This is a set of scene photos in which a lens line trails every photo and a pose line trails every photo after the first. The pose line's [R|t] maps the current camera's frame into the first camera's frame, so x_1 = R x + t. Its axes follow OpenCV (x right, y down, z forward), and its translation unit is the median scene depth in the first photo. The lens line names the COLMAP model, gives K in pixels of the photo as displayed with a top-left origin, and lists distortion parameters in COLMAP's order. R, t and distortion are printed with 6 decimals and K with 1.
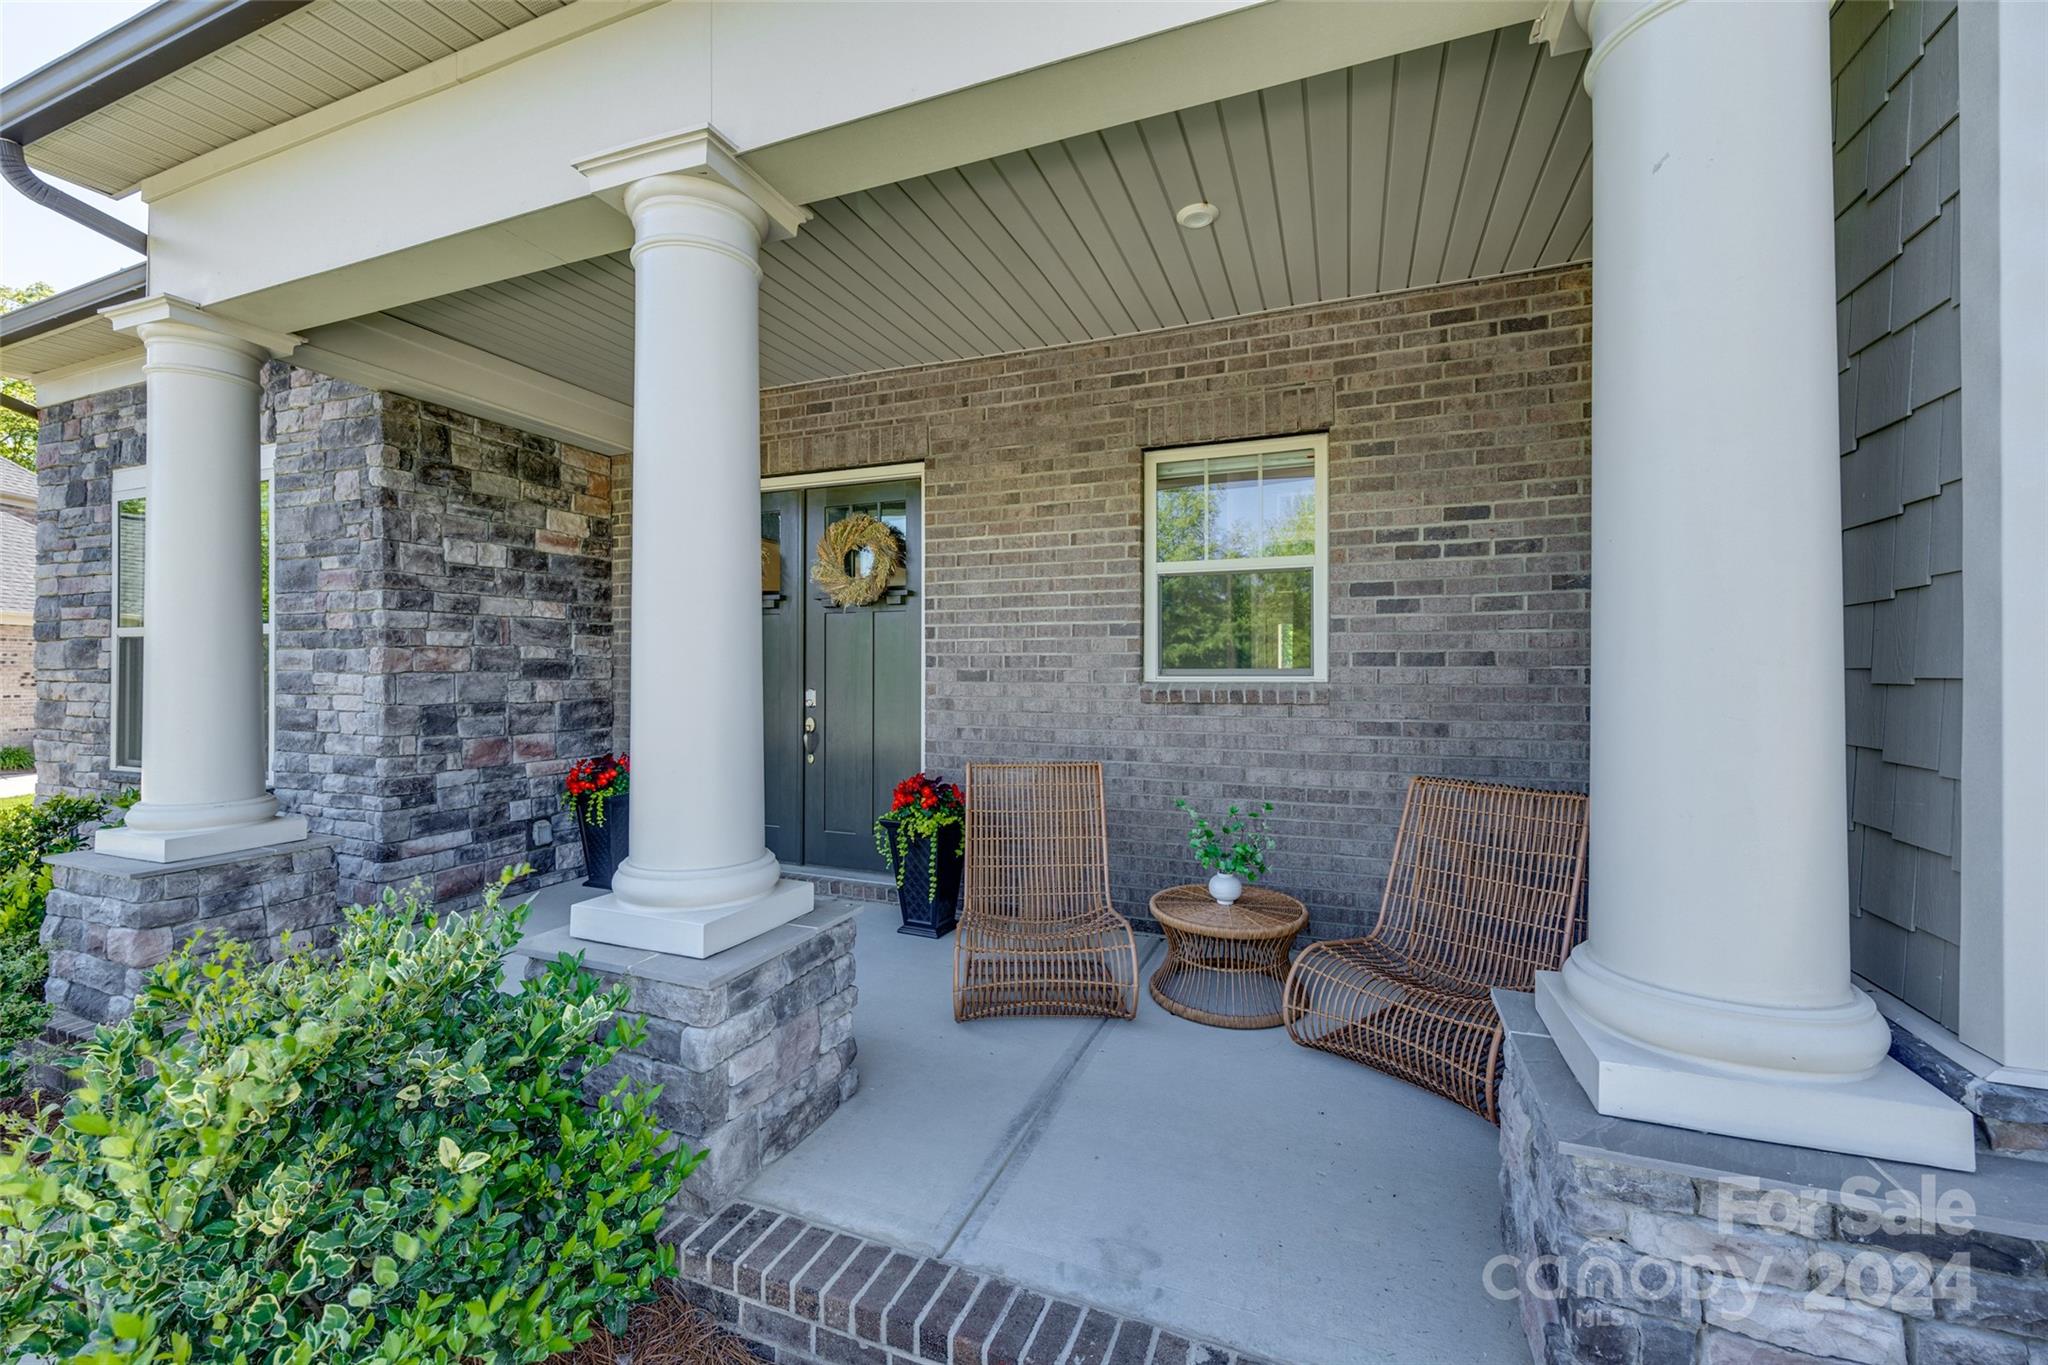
lens RADIAL K [[836.5, 0, 1032.3], [0, 836.5, 668.9], [0, 0, 1]] dist [-0.002416, -0.000299]
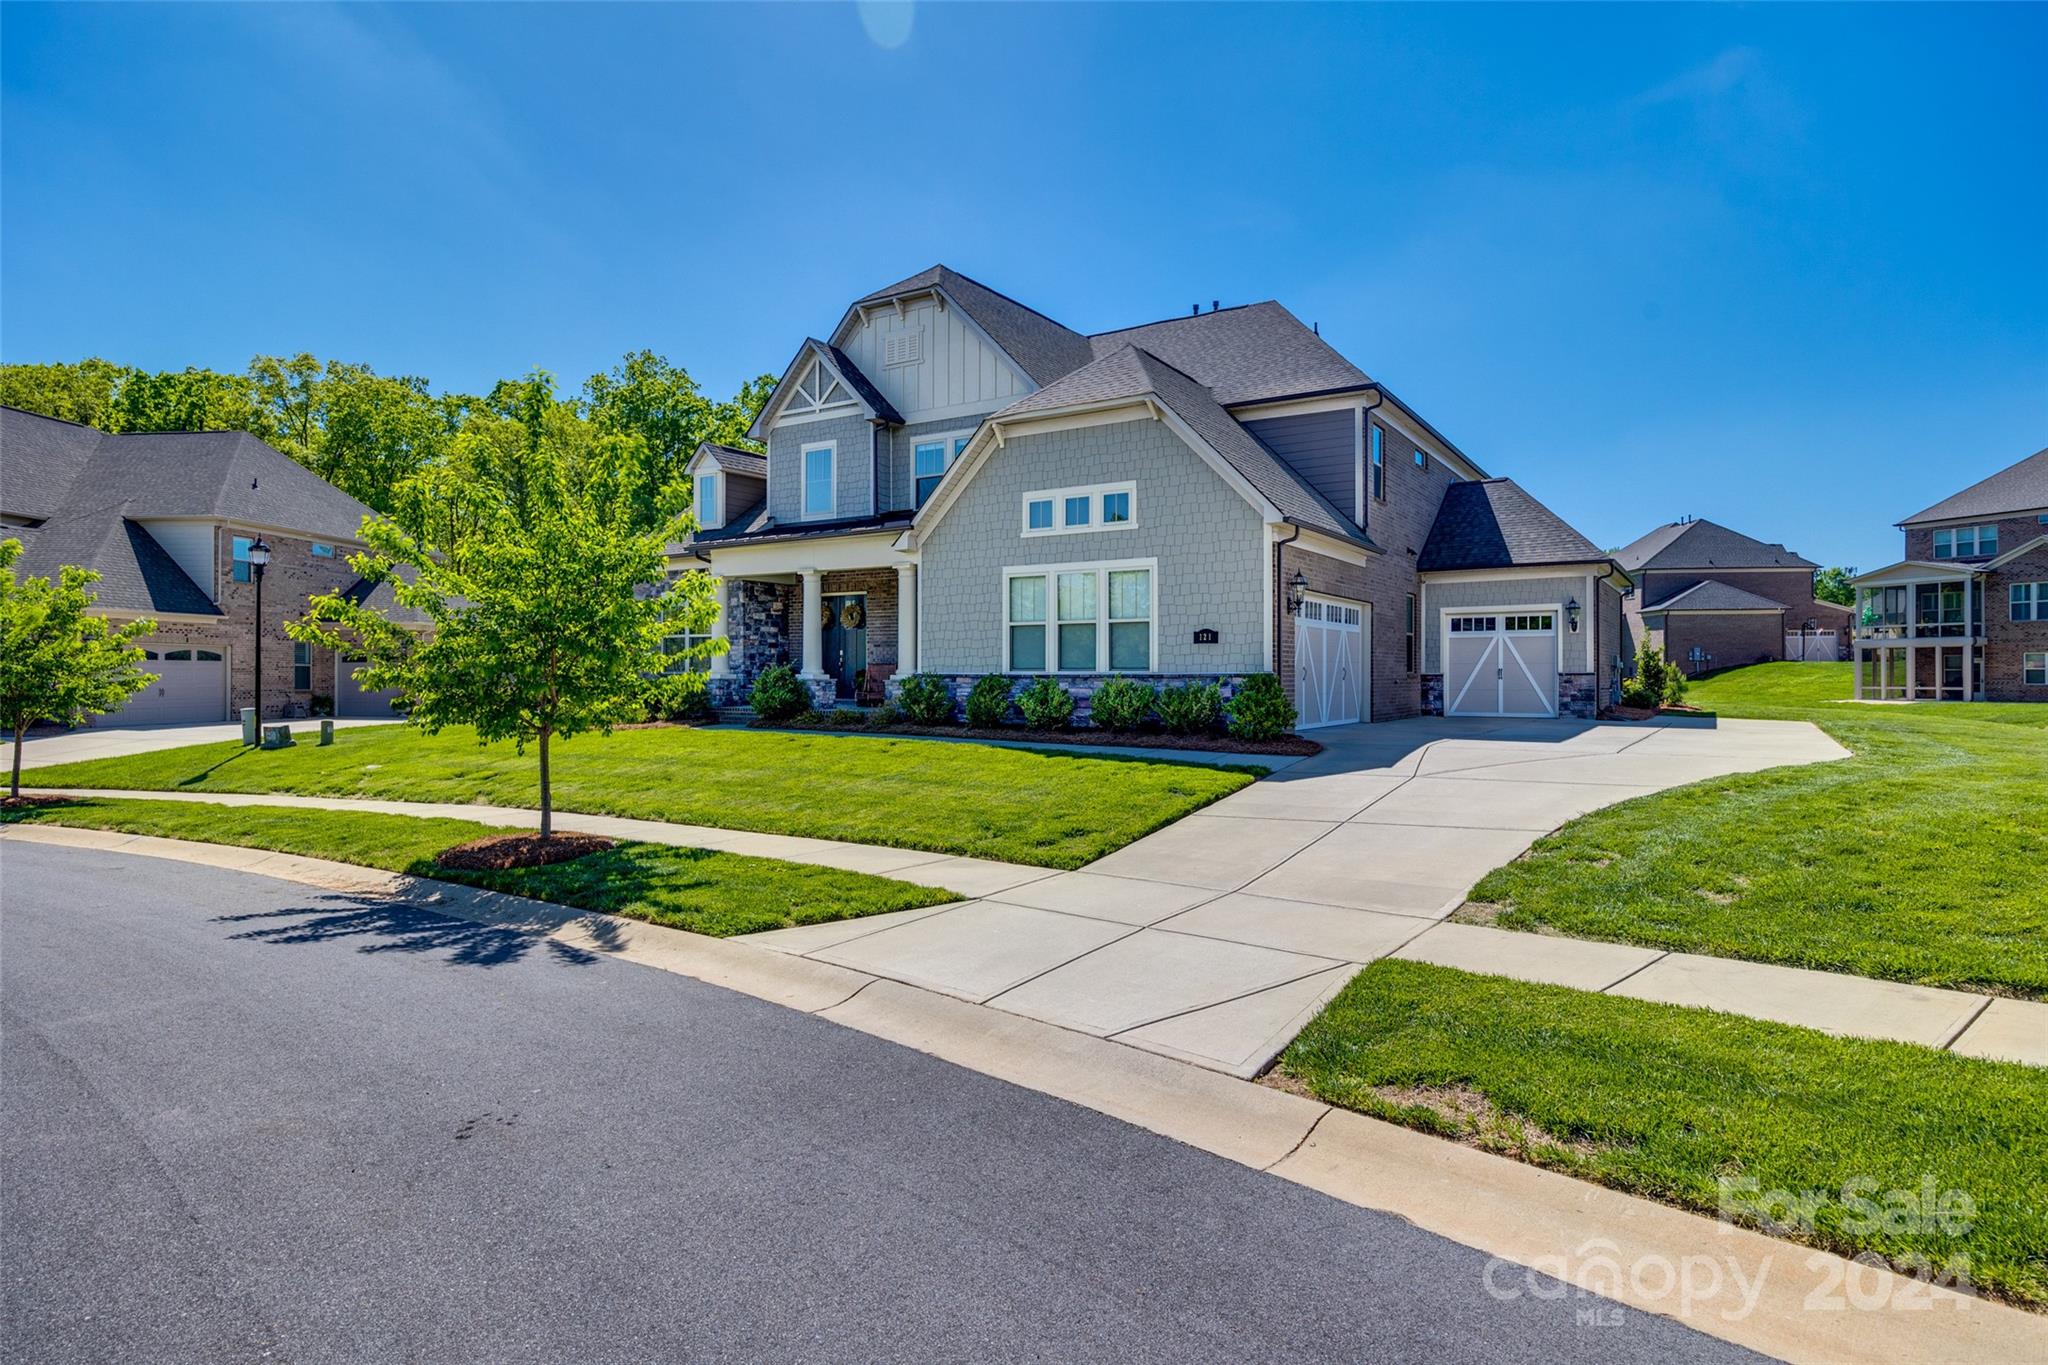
lens RADIAL K [[1190.9, 0, 1022.1], [0, 1190.9, 669.3], [0, 0, 1]] dist [0.005530, 0.001140]
pose [[0.982342, 0.005118, -0.187022, 1.901407], [-0.006614, 0.999951, -0.007380, 0.177920], [0.186975, 0.008486, 0.982328, -5.045510]]
